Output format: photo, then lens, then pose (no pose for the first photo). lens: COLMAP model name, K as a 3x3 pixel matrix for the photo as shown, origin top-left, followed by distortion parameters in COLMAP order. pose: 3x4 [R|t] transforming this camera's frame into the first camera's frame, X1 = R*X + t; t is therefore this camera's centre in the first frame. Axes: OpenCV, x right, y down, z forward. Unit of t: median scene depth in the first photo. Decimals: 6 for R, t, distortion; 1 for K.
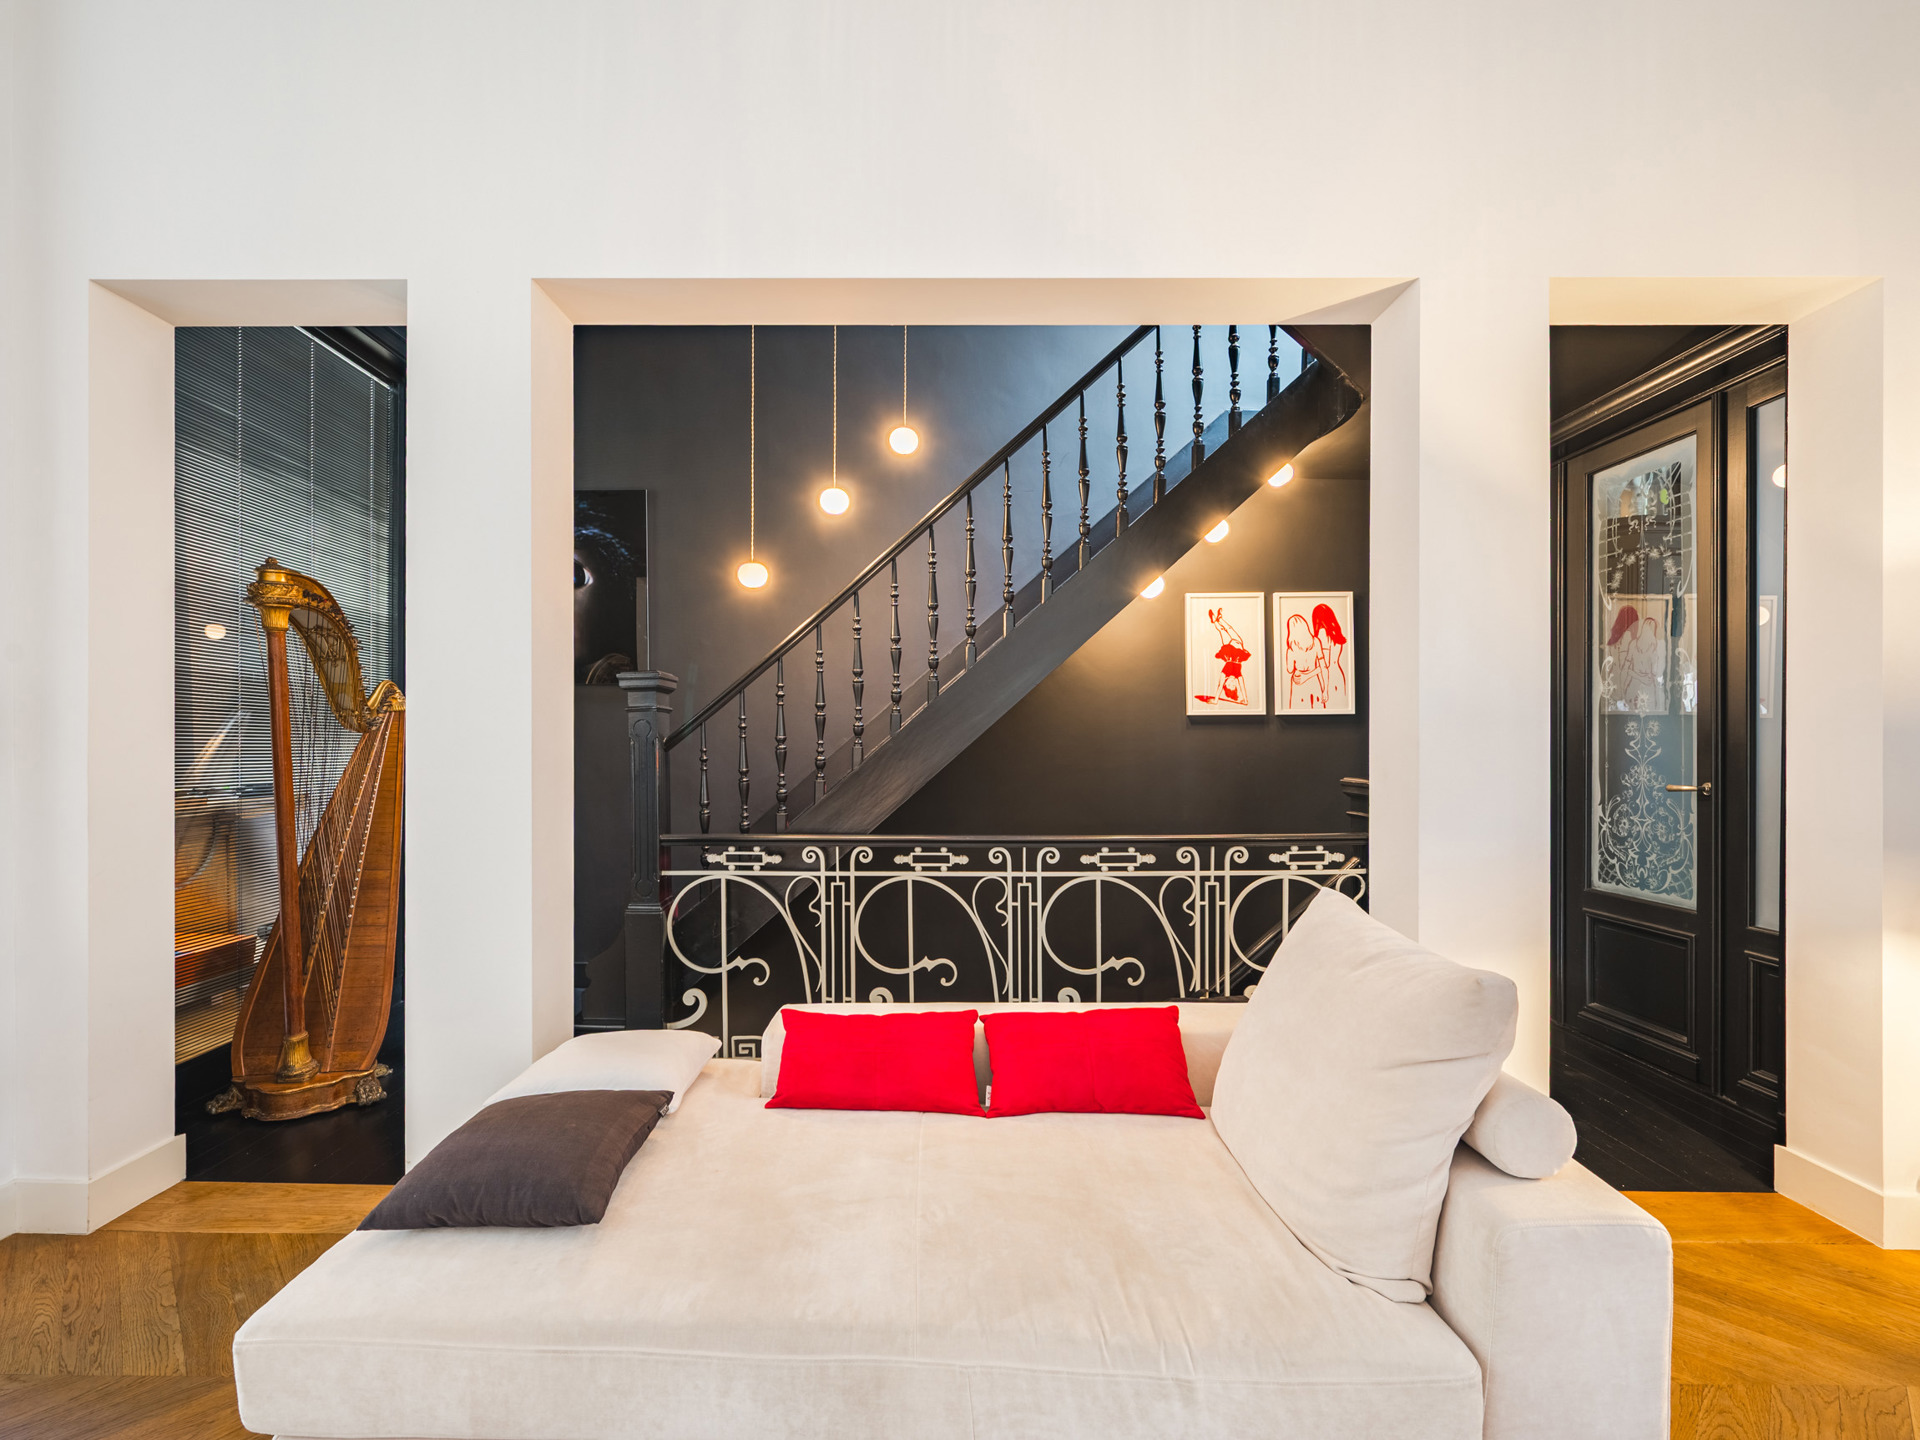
lens RADIAL K [[877.6, 0, 955.3], [0, 877.6, 736.5], [0, 0, 1]] dist [-0.003551, -0.000287]
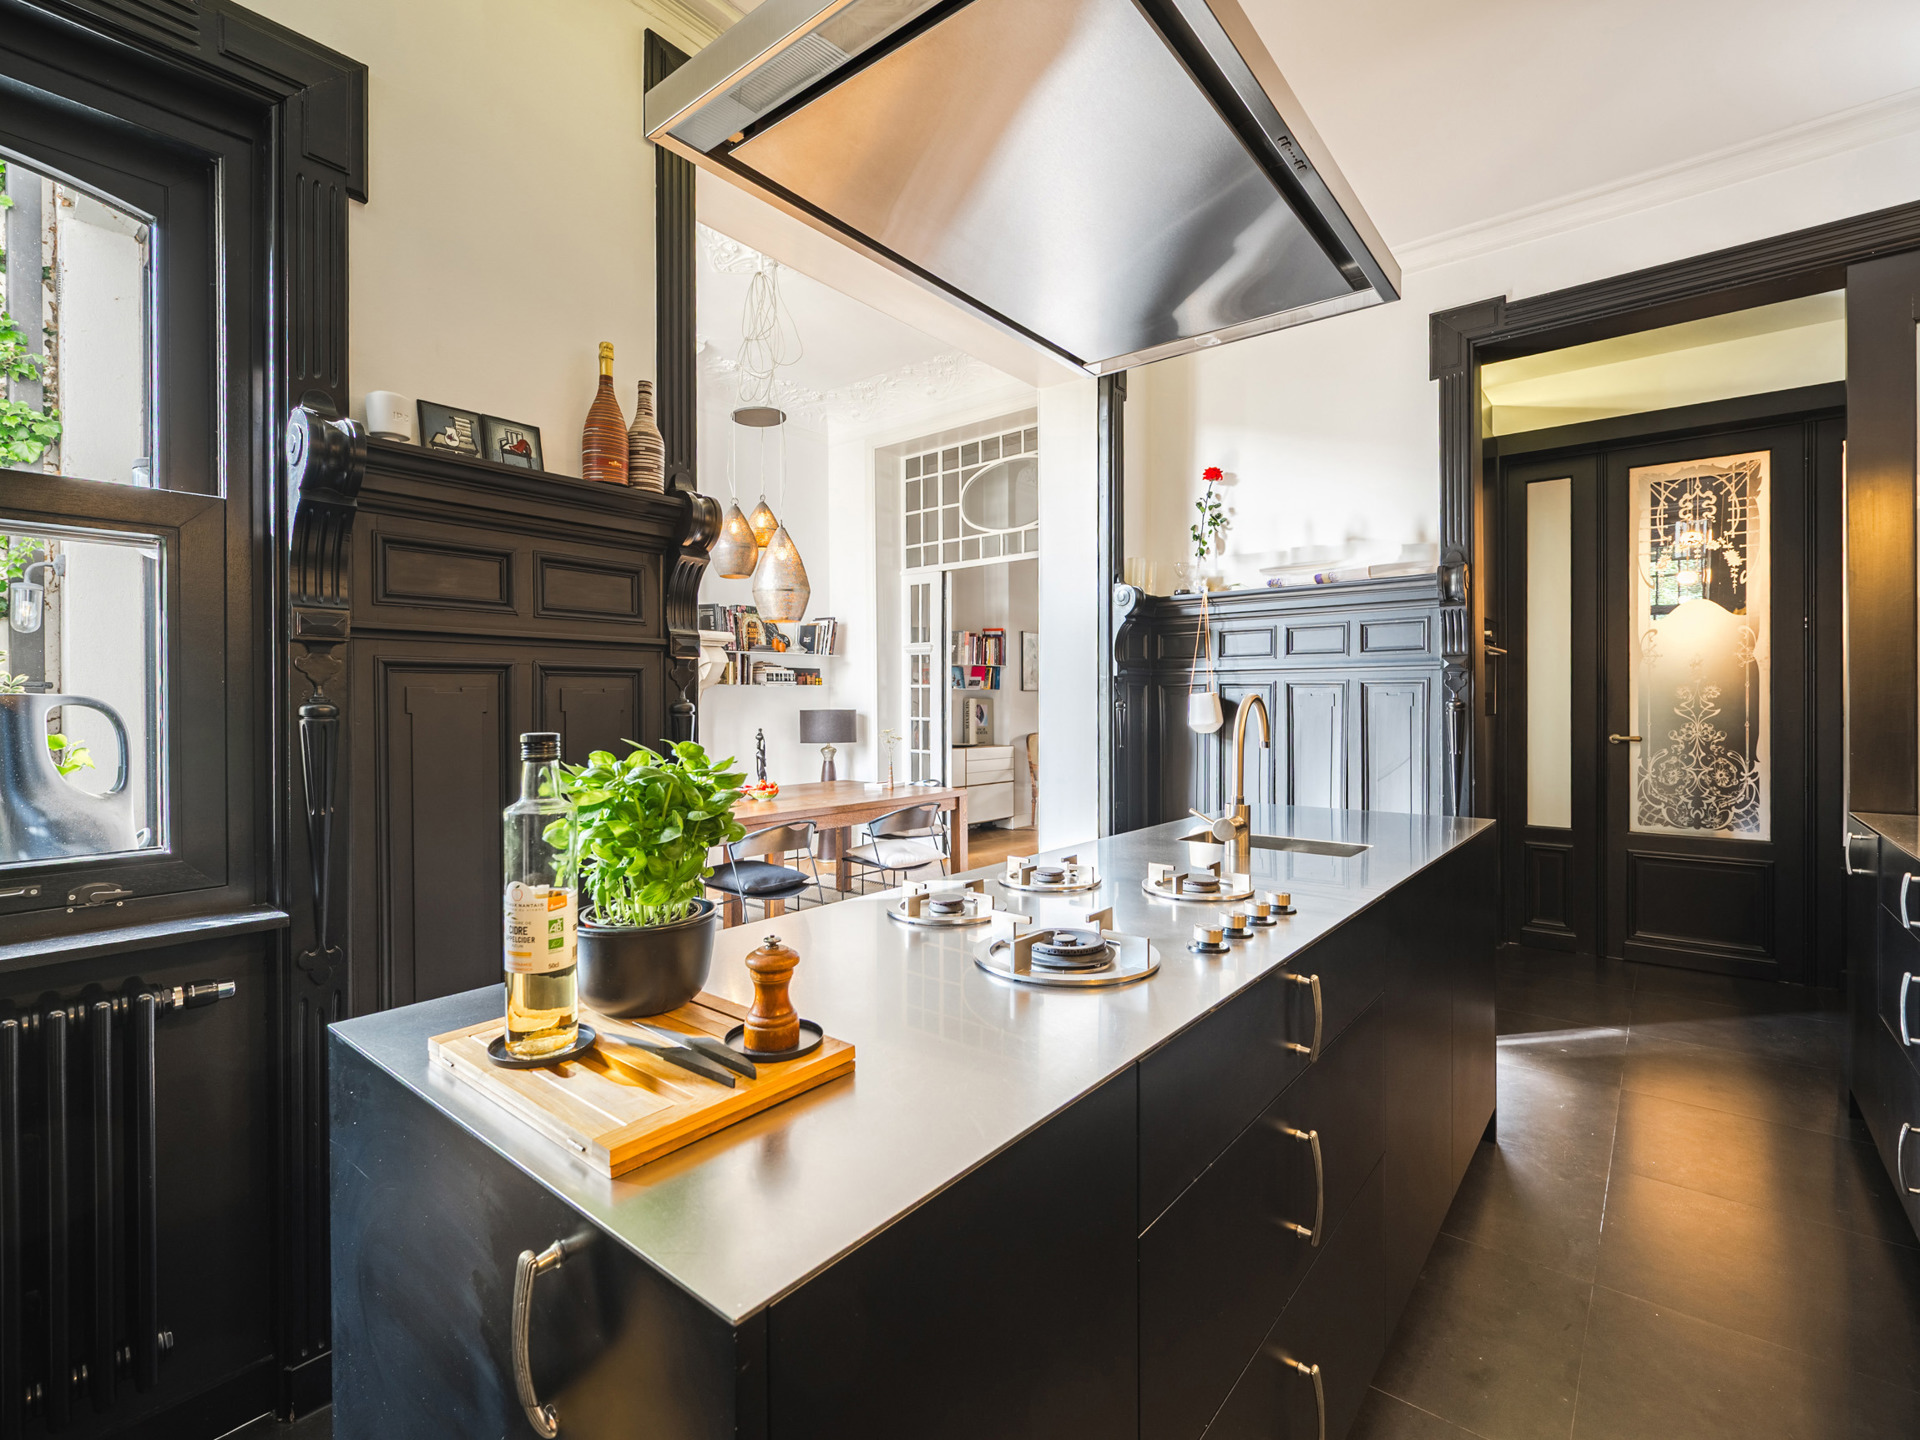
lens RADIAL K [[877.6, 0, 959.4], [0, 877.6, 708.8], [0, 0, 1]] dist [-0.003551, -0.000287]
pose [[0.640919, -0.000846, 0.767608, -0.757727], [-0.002604, 0.999991, 0.003276, 0.012372], [-0.767604, -0.004098, 0.640911, 1.007922]]
